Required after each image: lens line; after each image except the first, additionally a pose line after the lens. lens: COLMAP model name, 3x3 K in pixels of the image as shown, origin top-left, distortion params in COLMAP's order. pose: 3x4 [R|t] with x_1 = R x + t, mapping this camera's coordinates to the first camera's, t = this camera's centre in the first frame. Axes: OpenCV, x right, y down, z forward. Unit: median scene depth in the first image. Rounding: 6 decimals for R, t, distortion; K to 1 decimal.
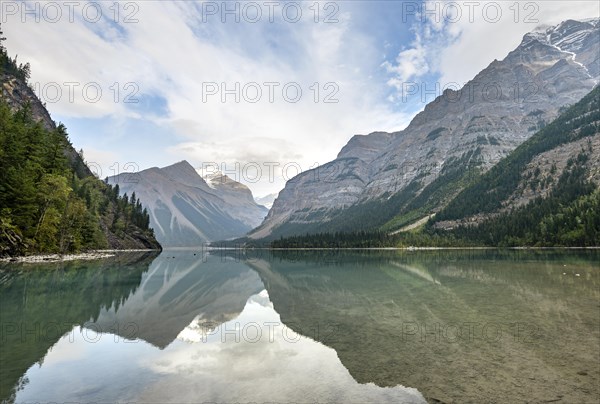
lens RADIAL K [[293.7, 0, 328.3], [0, 293.7, 190.1], [0, 0, 1]] dist [-0.011711, -0.003639]
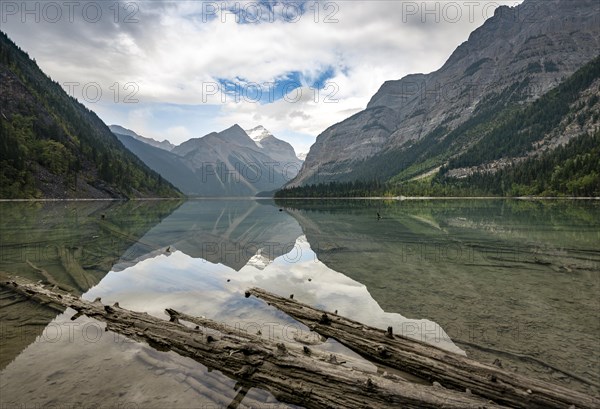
lens RADIAL K [[261.0, 0, 305.6], [0, 261.0, 207.3], [0, 0, 1]] dist [-0.019017, -0.000976]
pose [[0.950612, 0.012184, -0.310142, 0.118411], [0.059274, 0.973713, 0.219930, 0.010936], [0.304669, -0.227452, 0.924901, 0.052771]]
